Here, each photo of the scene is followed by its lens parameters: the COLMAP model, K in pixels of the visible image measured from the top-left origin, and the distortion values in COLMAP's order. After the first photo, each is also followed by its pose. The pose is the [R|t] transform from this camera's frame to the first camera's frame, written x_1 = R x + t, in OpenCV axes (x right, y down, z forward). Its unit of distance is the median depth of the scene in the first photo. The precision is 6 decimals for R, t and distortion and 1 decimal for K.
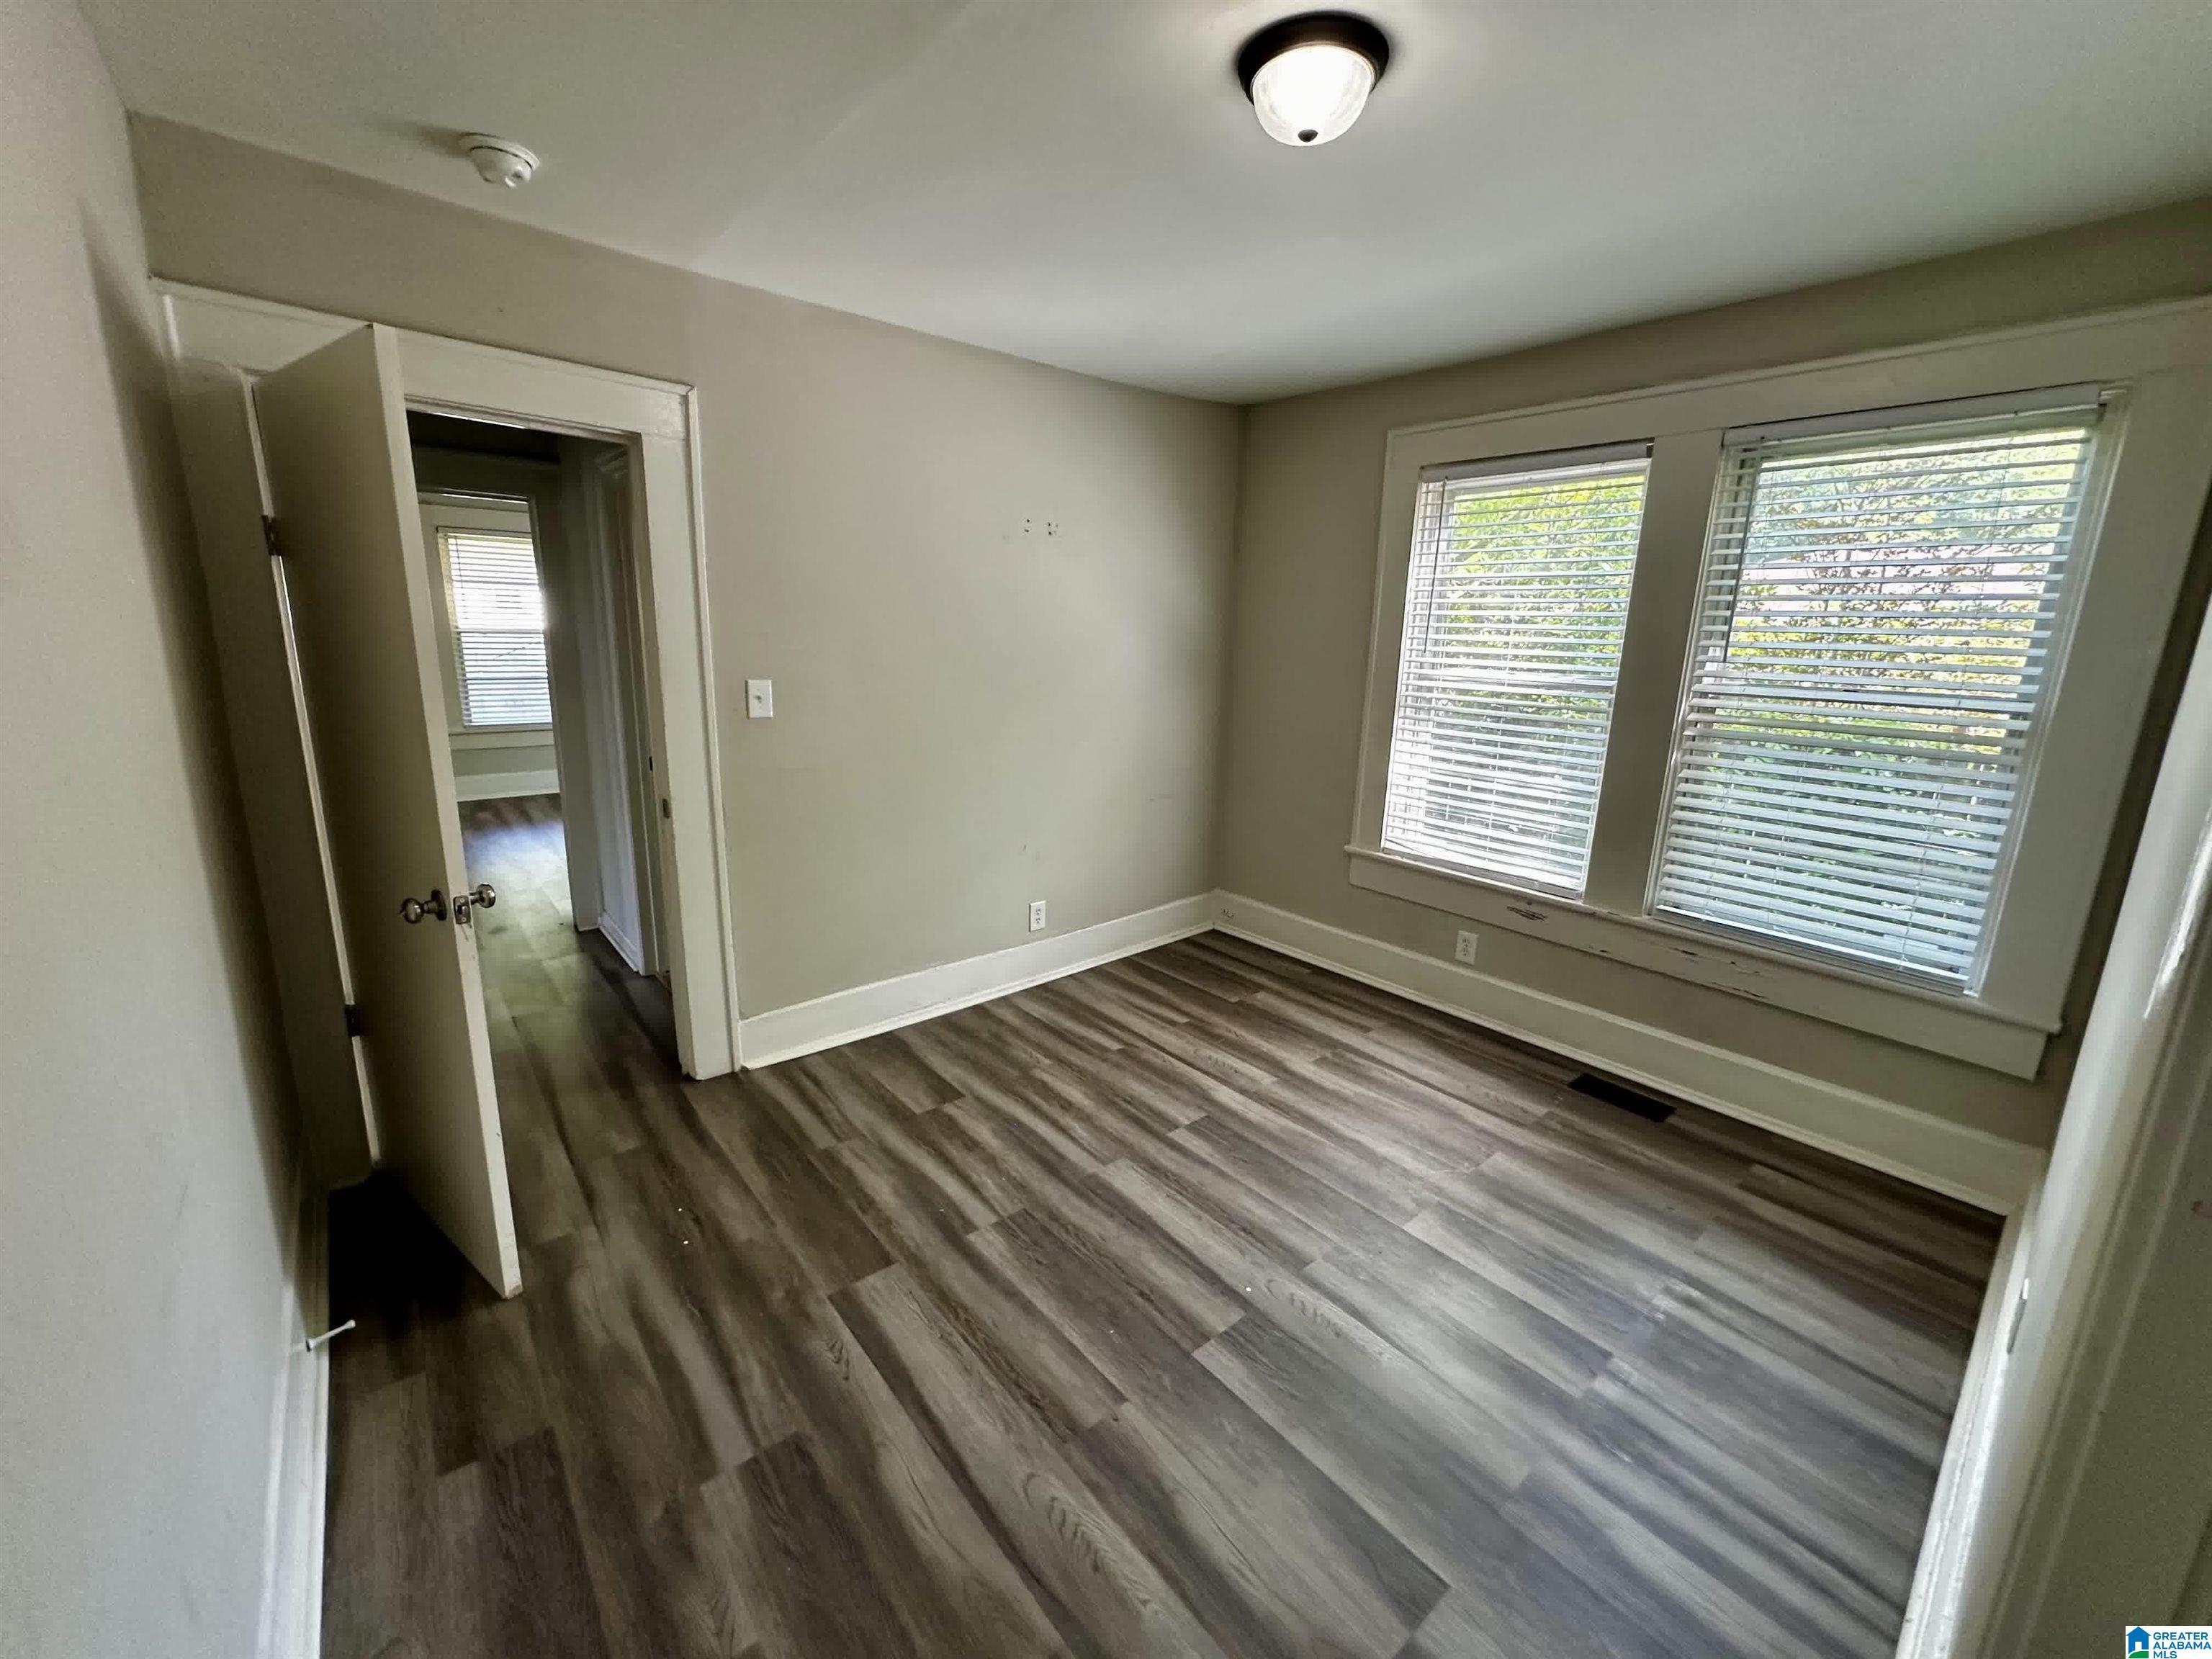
lens RADIAL K [[884.0, 0, 1105.5], [0, 884.0, 824.6], [0, 0, 1]] dist [-0.001841, 0.000226]
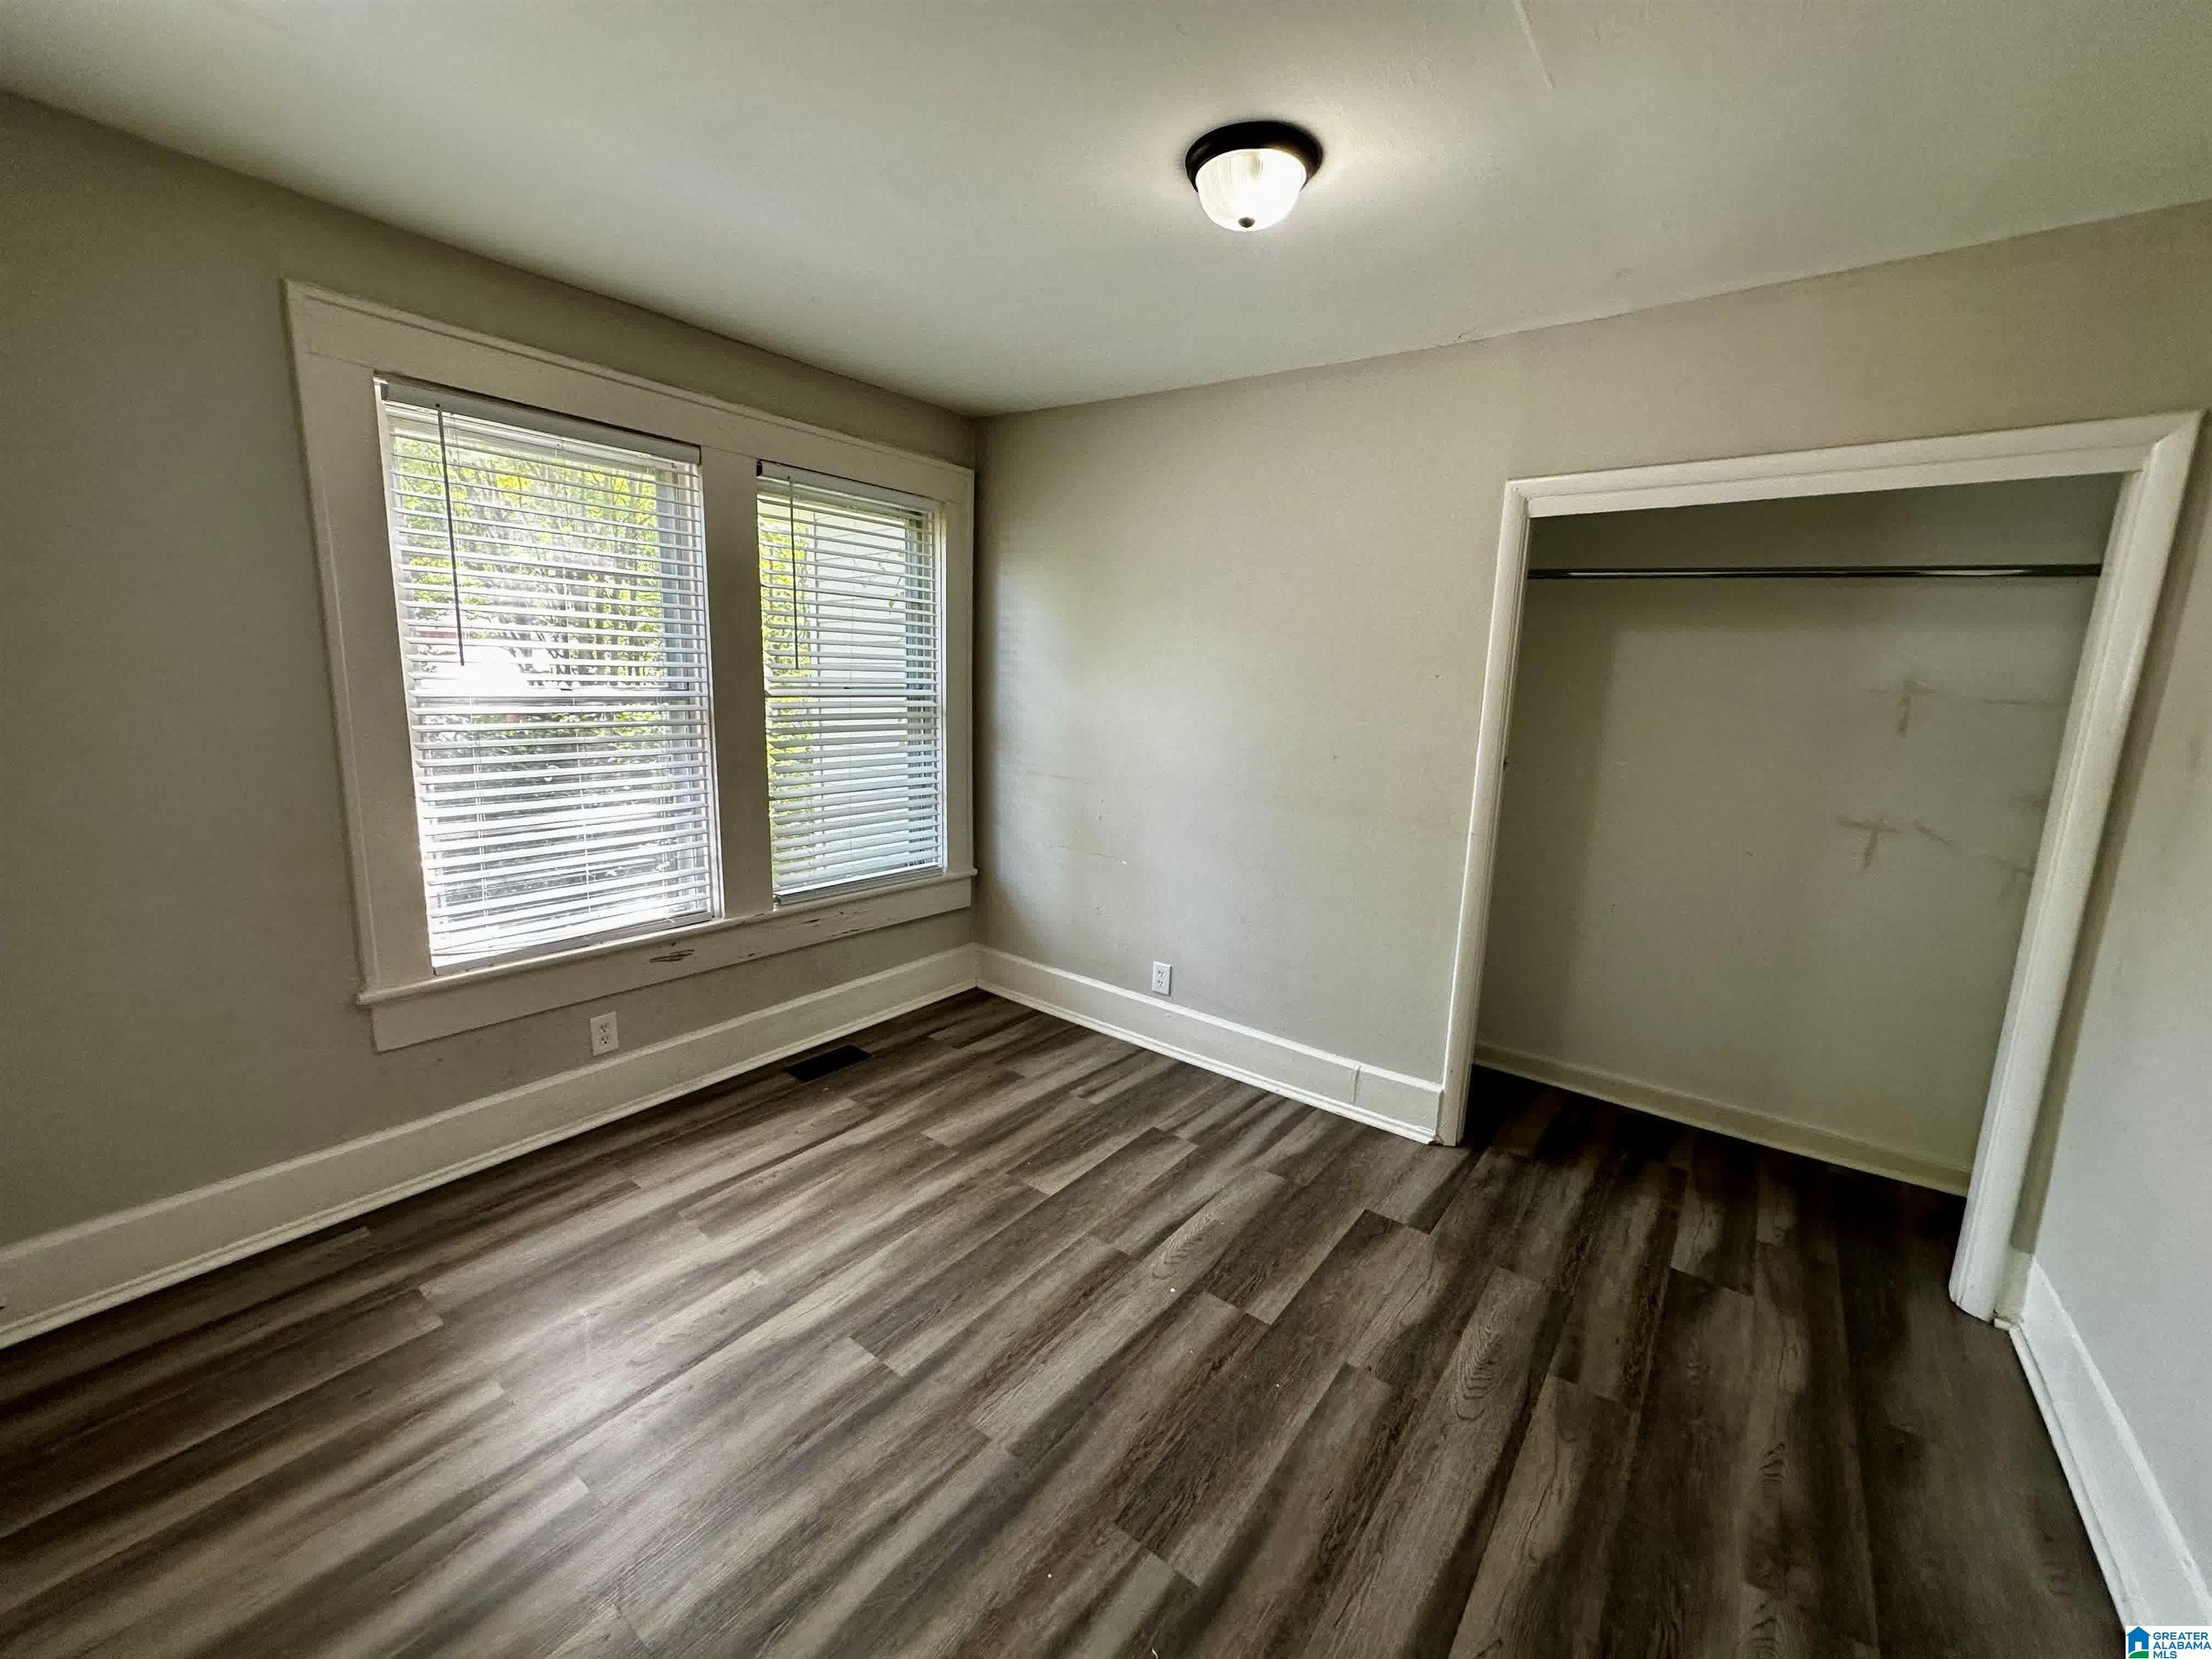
lens RADIAL K [[884.0, 0, 1105.5], [0, 884.0, 824.6], [0, 0, 1]] dist [-0.001841, 0.000226]
pose [[-0.224125, -0.201100, 0.953586, -0.571231], [0.174457, 0.954394, 0.242273, -0.214346], [-0.958818, 0.220660, -0.178820, 0.926922]]
